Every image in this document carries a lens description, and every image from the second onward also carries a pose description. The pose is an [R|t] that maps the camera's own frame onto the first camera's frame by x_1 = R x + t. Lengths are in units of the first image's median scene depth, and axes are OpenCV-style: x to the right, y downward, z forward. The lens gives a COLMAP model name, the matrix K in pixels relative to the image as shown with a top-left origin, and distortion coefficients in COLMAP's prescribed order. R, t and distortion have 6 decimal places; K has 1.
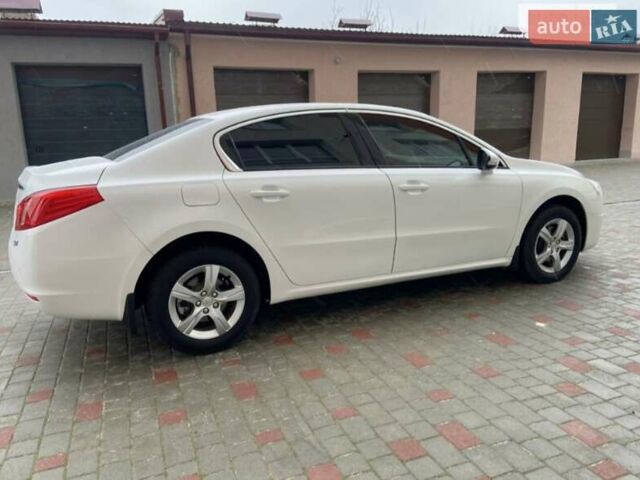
lens RADIAL K [[485.9, 0, 317.2], [0, 485.9, 238.6], [0, 0, 1]] dist [0.104704, -0.098609]
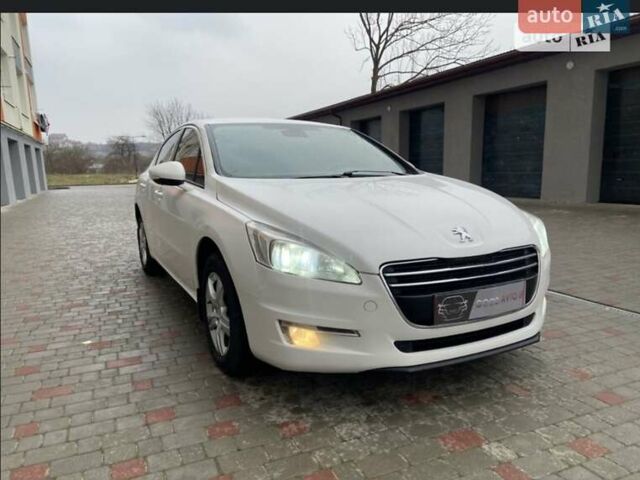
lens RADIAL K [[467.0, 0, 319.3], [0, 467.0, 255.8], [0, 0, 1]] dist [0.106185, -0.104138]
pose [[0.043682, 0.207019, -0.977361, 1.464945], [-0.177946, 0.964264, 0.196291, -0.277055], [0.983070, 0.165343, 0.078959, 1.456631]]
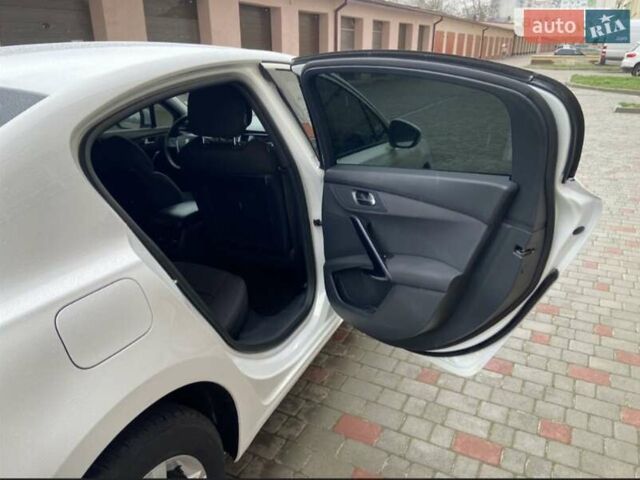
lens RADIAL K [[485.0, 0, 316.9], [0, 485.0, 238.2], [0, 0, 1]] dist [0.106600, -0.132334]
pose [[0.755029, -0.206693, 0.622261, -0.318527], [0.114534, 0.976000, 0.185221, -0.187503], [-0.645611, -0.068578, 0.760581, 0.584623]]
